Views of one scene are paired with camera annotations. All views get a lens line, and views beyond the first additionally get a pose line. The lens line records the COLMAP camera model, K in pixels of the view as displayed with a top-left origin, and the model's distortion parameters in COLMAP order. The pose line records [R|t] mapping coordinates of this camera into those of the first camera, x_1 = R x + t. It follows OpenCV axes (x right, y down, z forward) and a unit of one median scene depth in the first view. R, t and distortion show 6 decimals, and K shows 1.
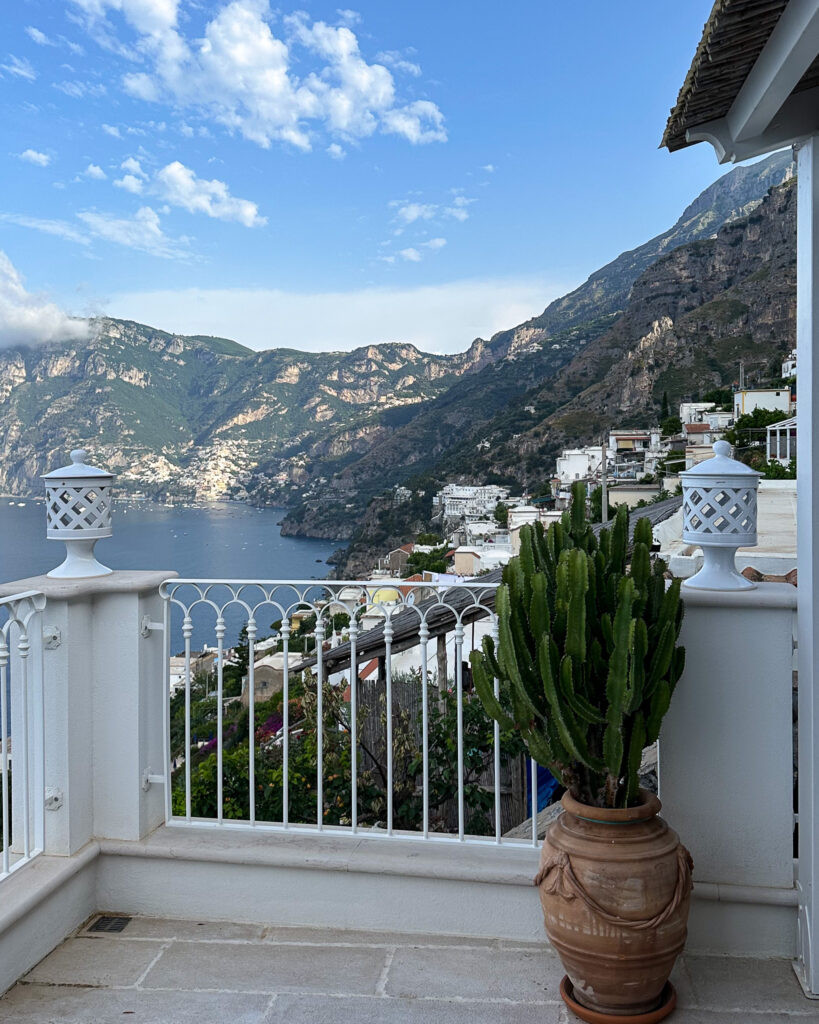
lens RADIAL K [[1010.8, 0, 431.6], [0, 1010.8, 449.0], [0, 0, 1]] dist [0.019283, 0.000000]
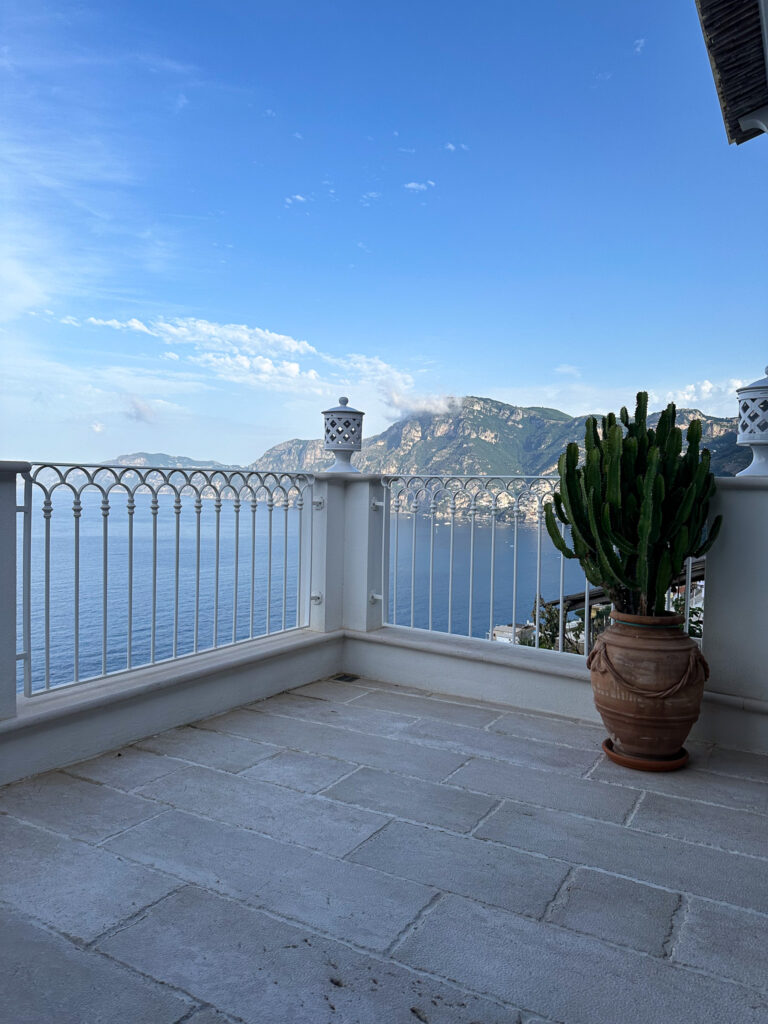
lens RADIAL K [[718.8, 0, 399.1], [0, 718.8, 503.8], [0, 0, 1]] dist [0.040439, -0.006111]
pose [[0.911994, 0.031025, -0.409028, 0.235789], [-0.026332, 0.999507, 0.017103, 0.164391], [0.409357, -0.004828, 0.912362, -0.033260]]
